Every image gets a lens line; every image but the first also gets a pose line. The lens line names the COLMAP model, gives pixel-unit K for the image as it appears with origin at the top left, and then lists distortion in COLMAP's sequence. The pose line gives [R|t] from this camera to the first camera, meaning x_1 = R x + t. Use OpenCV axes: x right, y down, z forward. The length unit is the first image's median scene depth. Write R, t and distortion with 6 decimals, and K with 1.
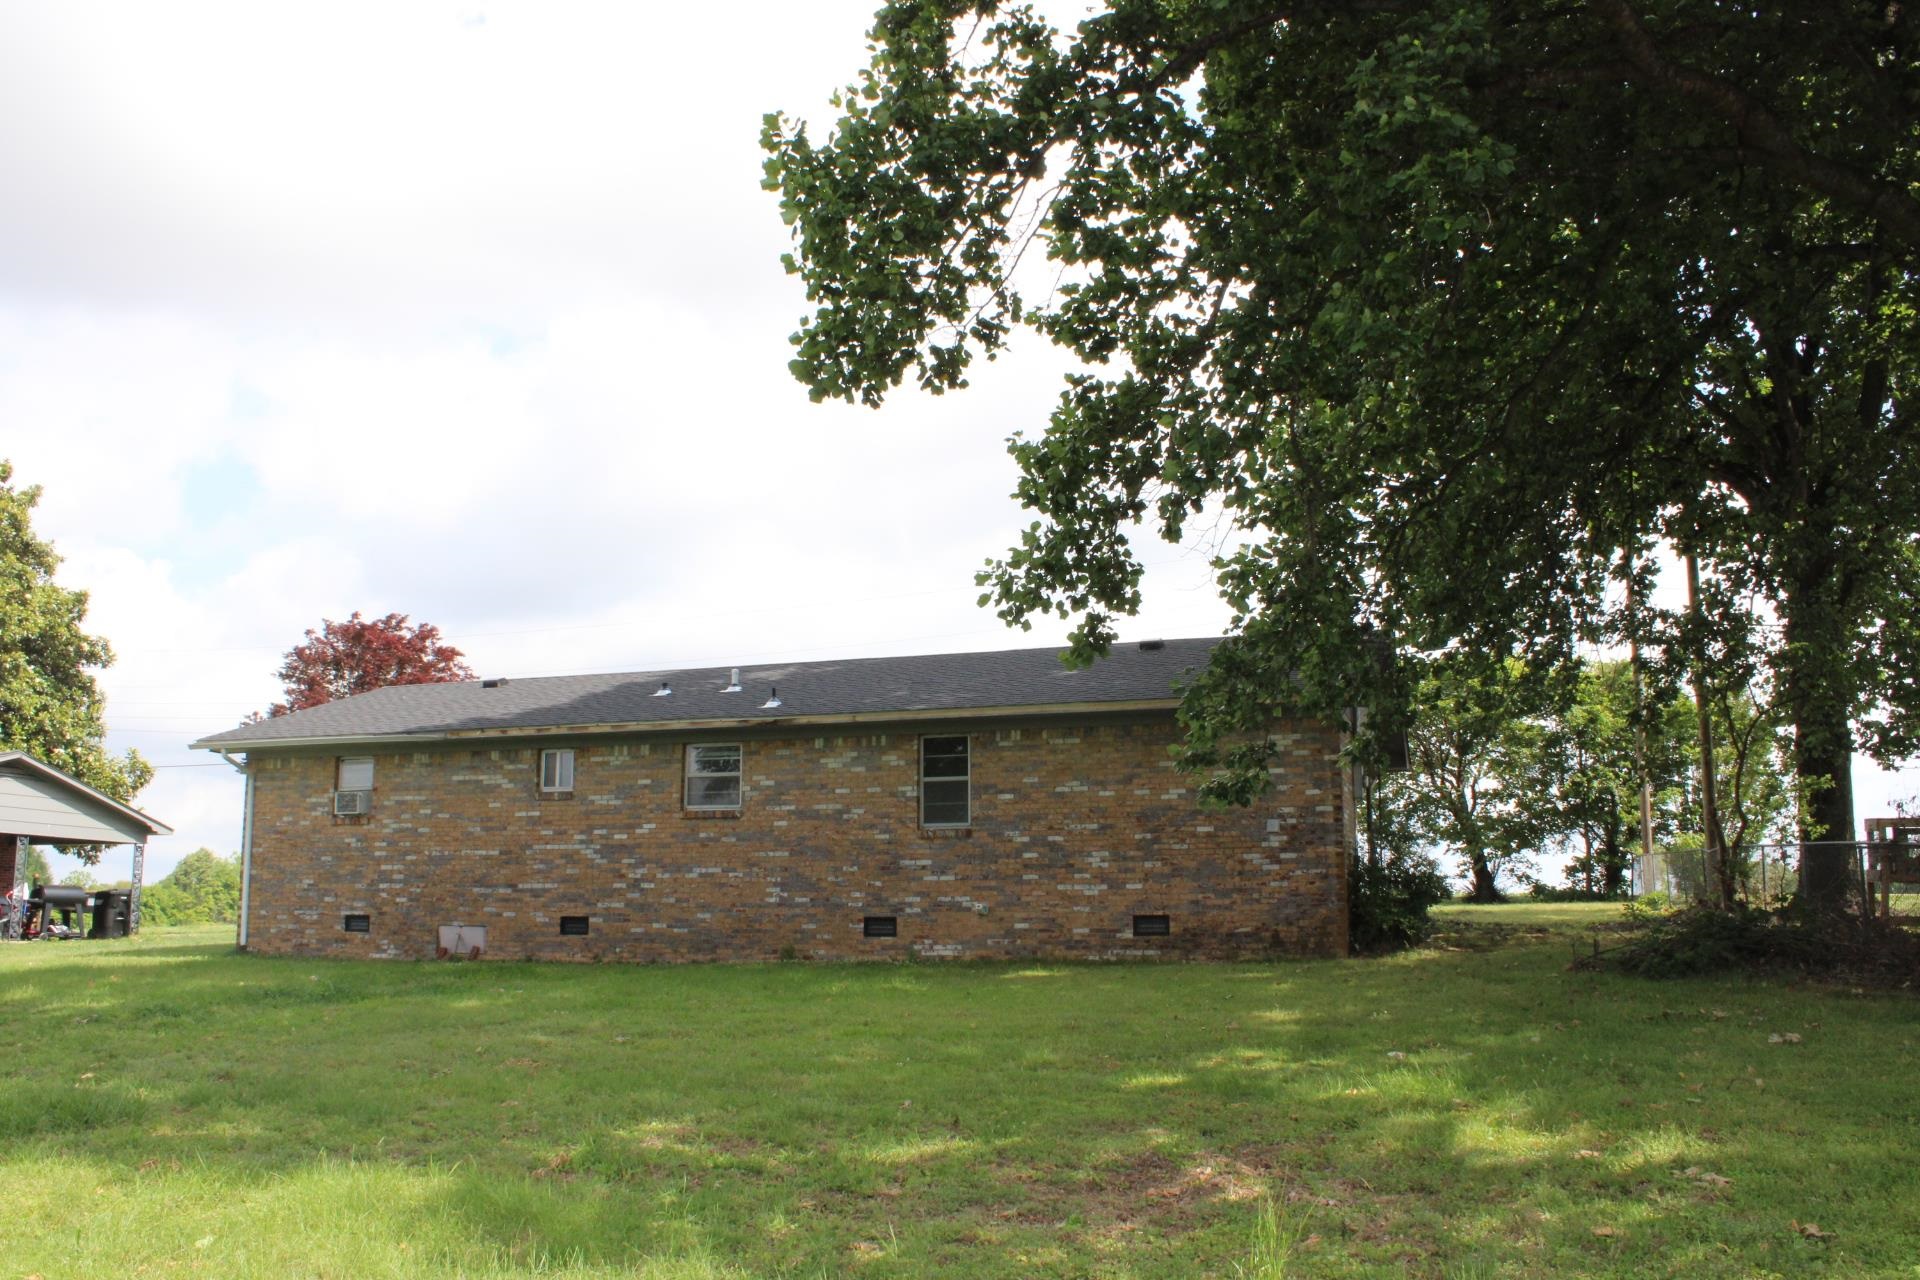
lens RADIAL K [[1601.6, 0, 953.6], [0, 1601.6, 682.9], [0, 0, 1]] dist [-0.170033, 0.155669]
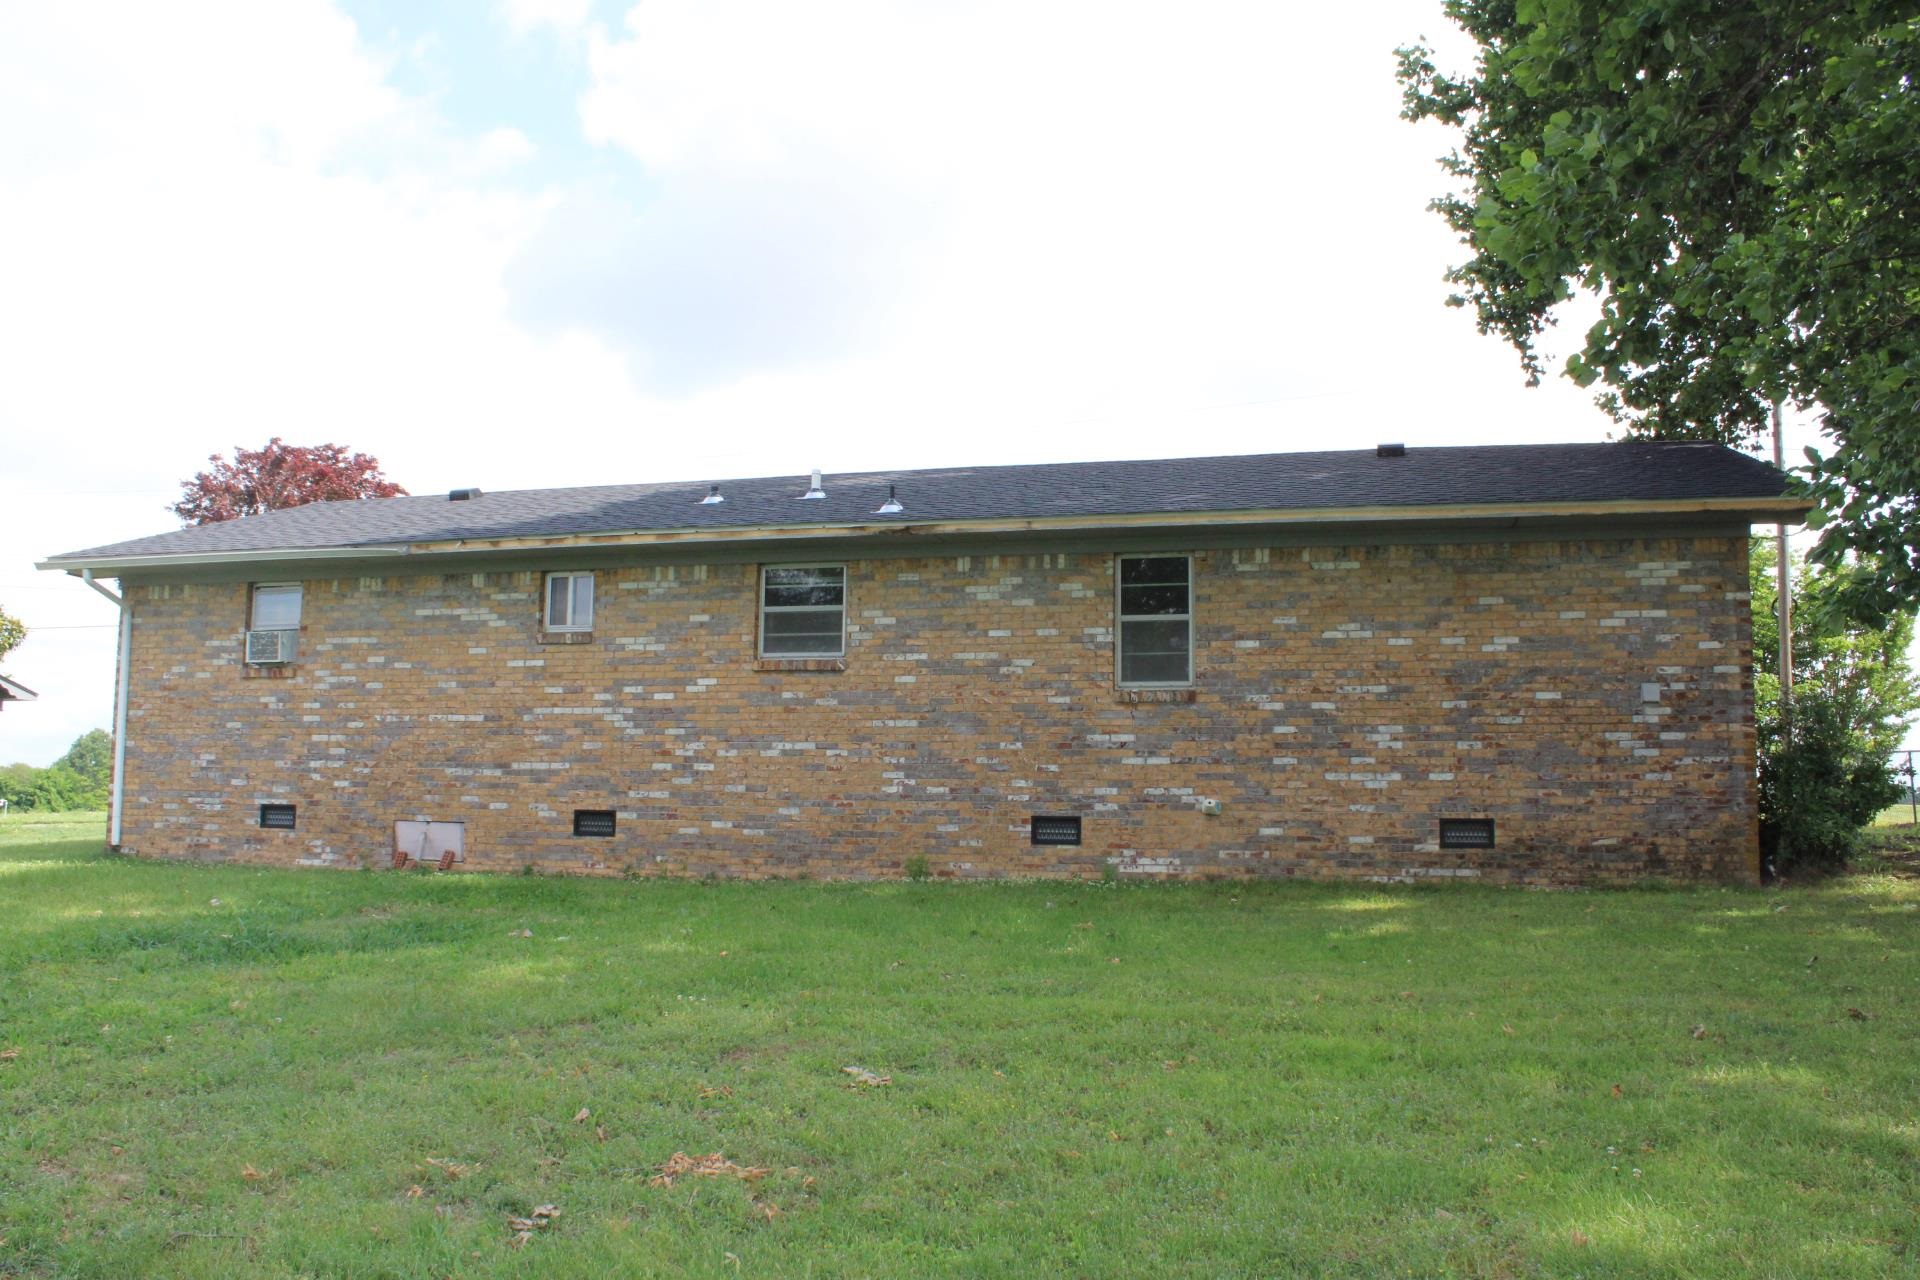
lens RADIAL K [[1601.6, 0, 953.6], [0, 1601.6, 682.9], [0, 0, 1]] dist [-0.170033, 0.155669]
pose [[0.998398, 0.019533, 0.053095, -0.124072], [-0.022975, 0.997621, 0.064997, 0.043948], [-0.051699, -0.066113, 0.996472, 0.307866]]
